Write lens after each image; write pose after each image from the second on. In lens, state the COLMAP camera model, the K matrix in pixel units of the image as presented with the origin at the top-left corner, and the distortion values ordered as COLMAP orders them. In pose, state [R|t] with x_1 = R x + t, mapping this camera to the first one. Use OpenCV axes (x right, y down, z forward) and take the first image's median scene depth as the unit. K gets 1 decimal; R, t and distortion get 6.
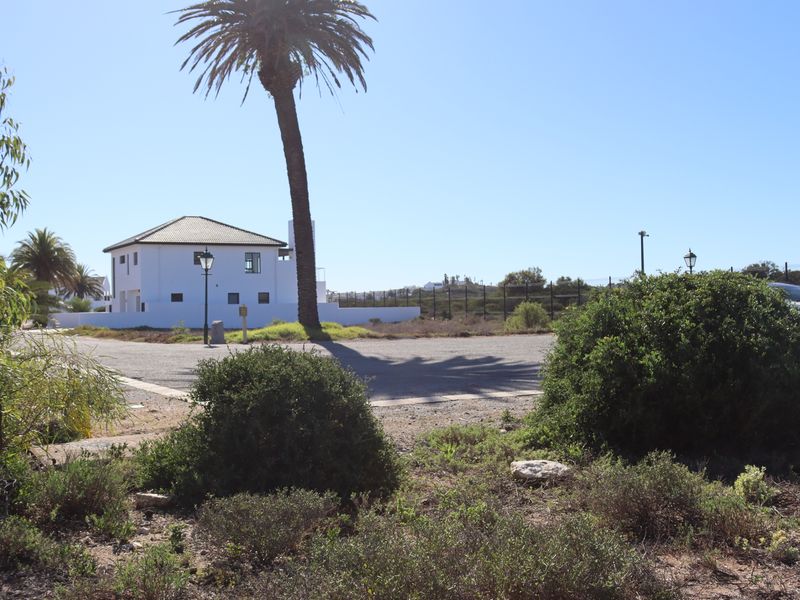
lens RADIAL K [[921.3, 0, 400.0], [0, 921.3, 300.0], [0, 0, 1]] dist [-0.131777, 0.154936]
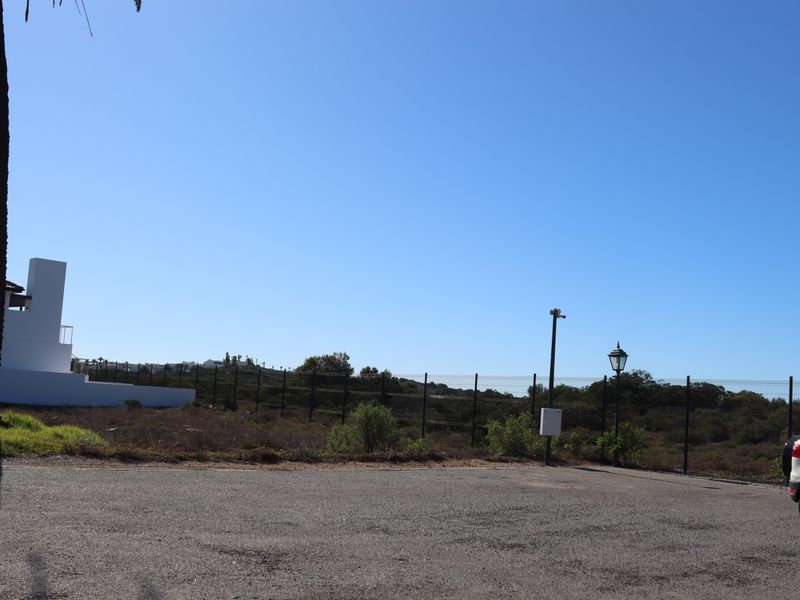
lens RADIAL K [[921.3, 0, 400.0], [0, 921.3, 300.0], [0, 0, 1]] dist [-0.131777, 0.154936]
pose [[0.968131, 0.105557, 0.227111, 0.005695], [-0.084204, 0.991239, -0.101763, -0.003405], [-0.235863, 0.079396, 0.968538, 0.218304]]
